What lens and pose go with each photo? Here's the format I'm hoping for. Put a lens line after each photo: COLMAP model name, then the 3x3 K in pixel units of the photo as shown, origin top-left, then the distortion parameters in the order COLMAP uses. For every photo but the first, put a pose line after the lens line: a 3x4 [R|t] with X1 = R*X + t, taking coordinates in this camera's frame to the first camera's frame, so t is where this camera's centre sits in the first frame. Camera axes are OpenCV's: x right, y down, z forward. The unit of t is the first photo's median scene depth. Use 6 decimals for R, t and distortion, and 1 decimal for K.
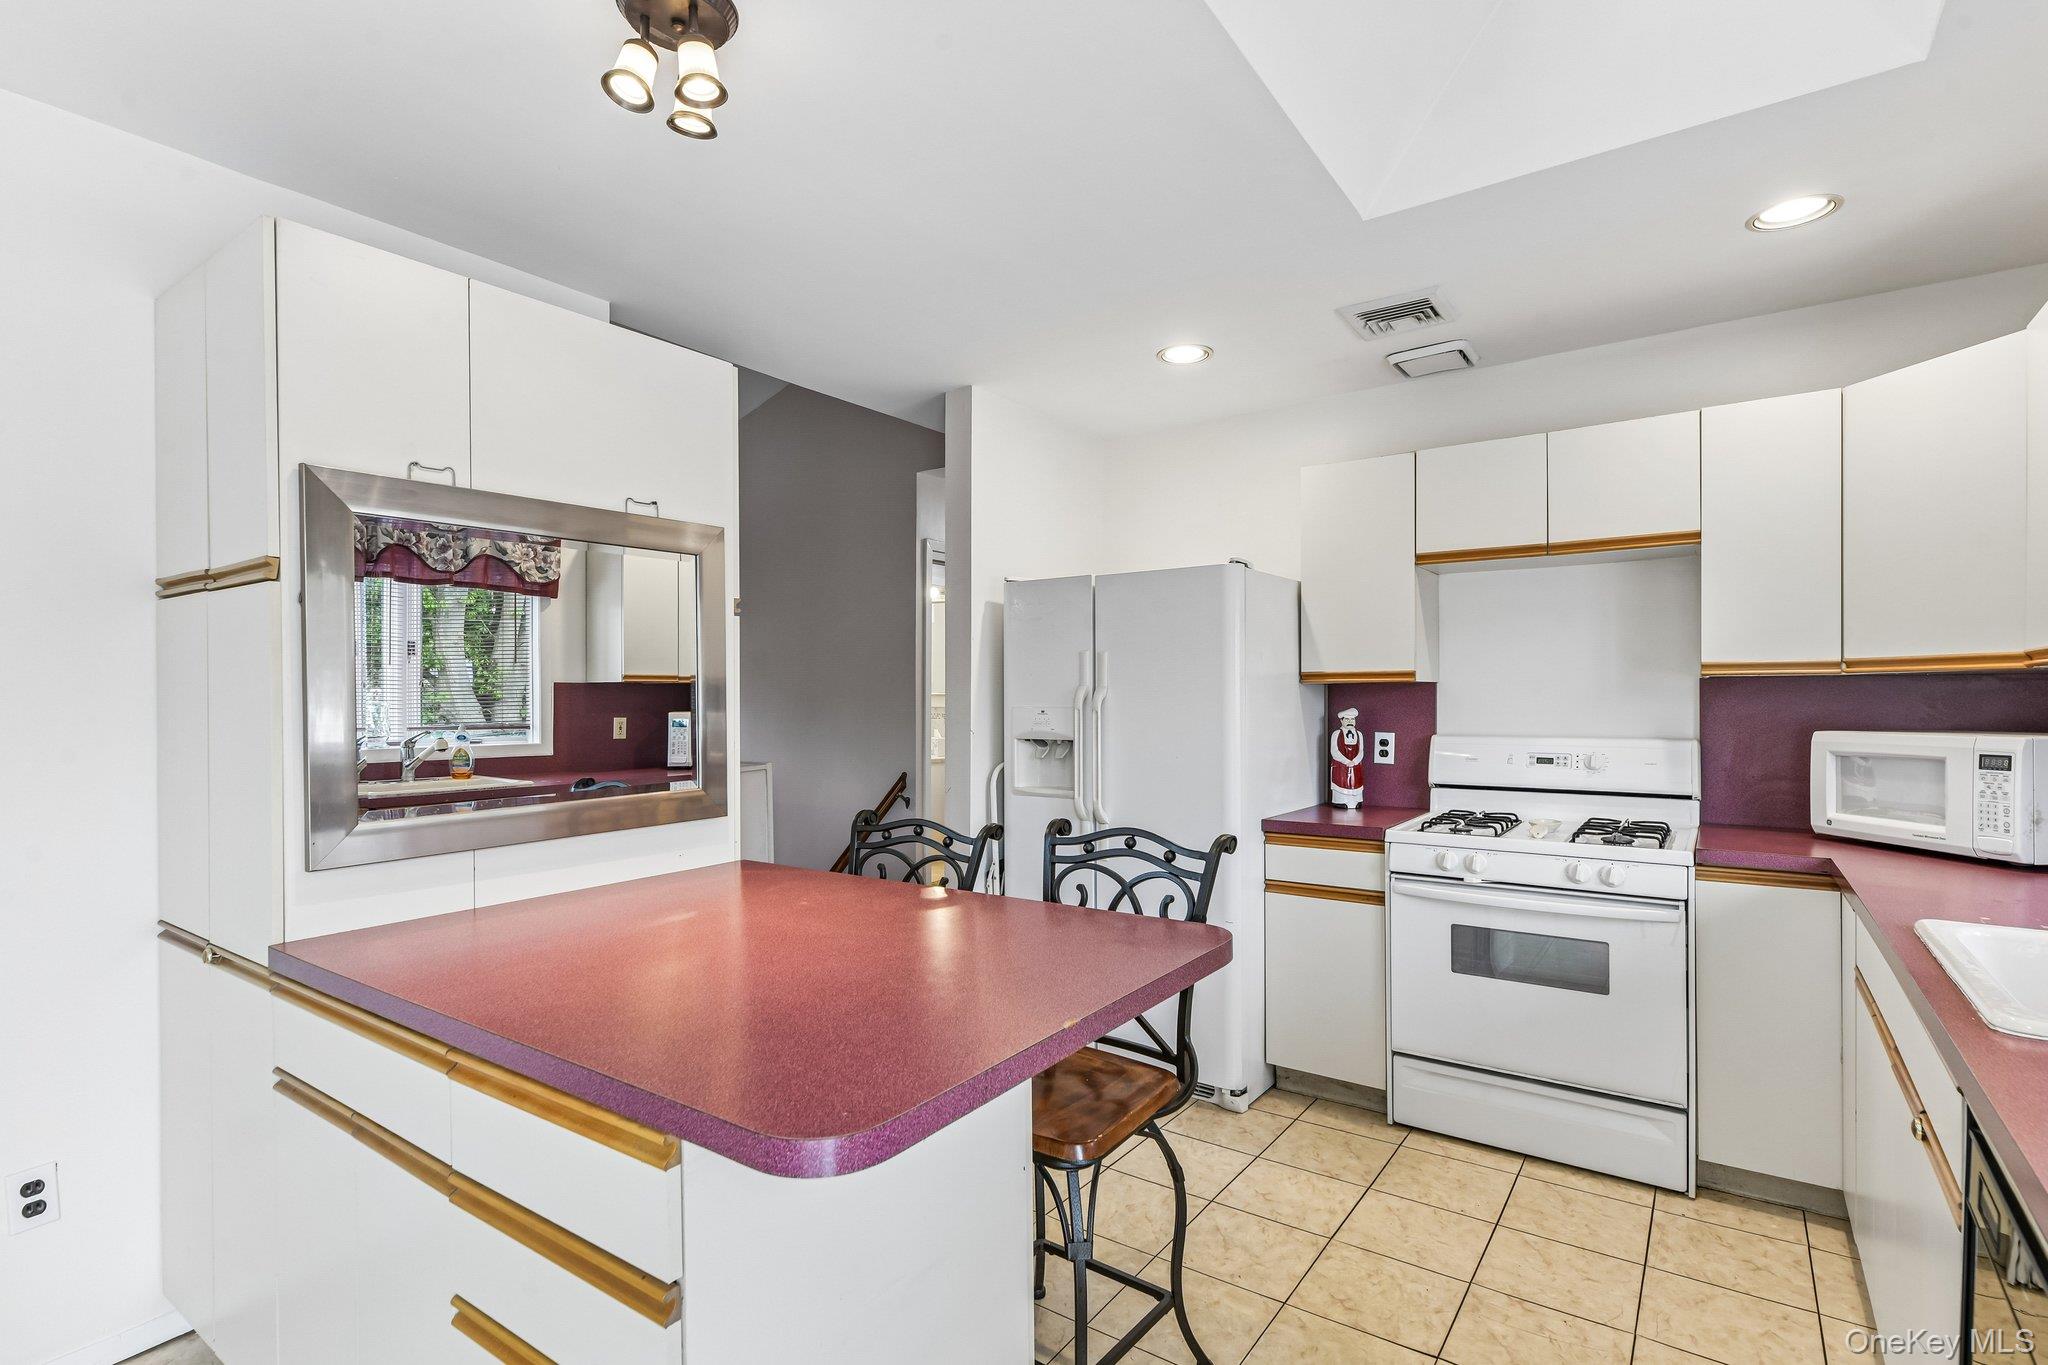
lens RADIAL K [[981.7, 0, 1024.0], [0, 981.7, 682.5], [0, 0, 1]] dist [0.000250, 0.000181]
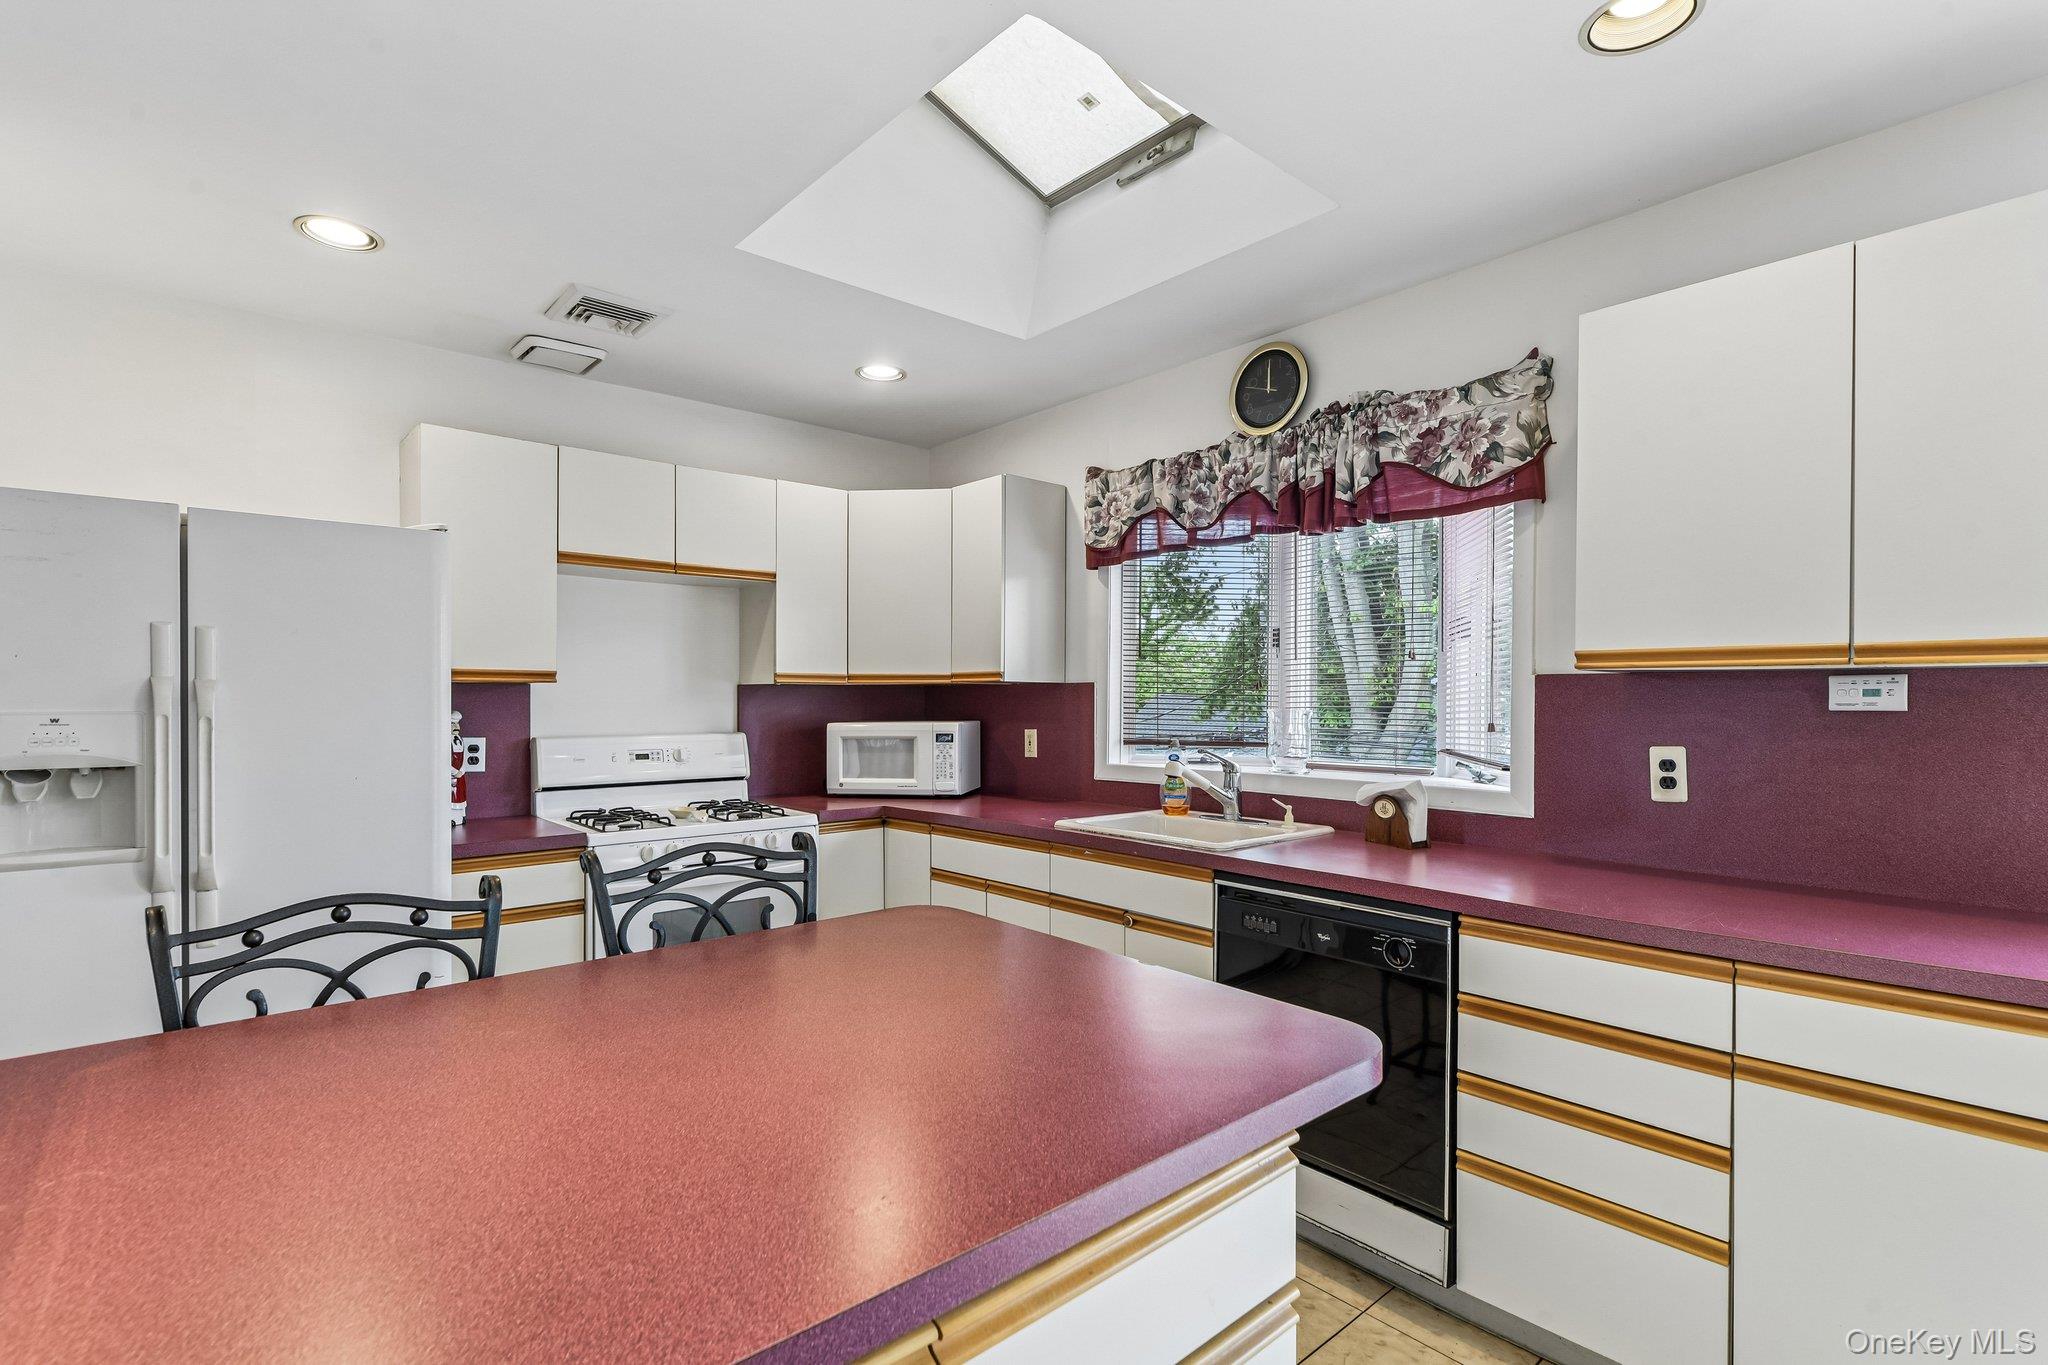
lens RADIAL K [[979.2, 0, 1024.0], [0, 979.2, 682.5], [0, 0, 1]] dist [0.048078, 0.000128]
pose [[0.225279, 0.020374, 0.974081, -0.514833], [-0.017063, 0.999711, -0.016964, 0.008929], [-0.974145, -0.012799, 0.225562, 0.378604]]
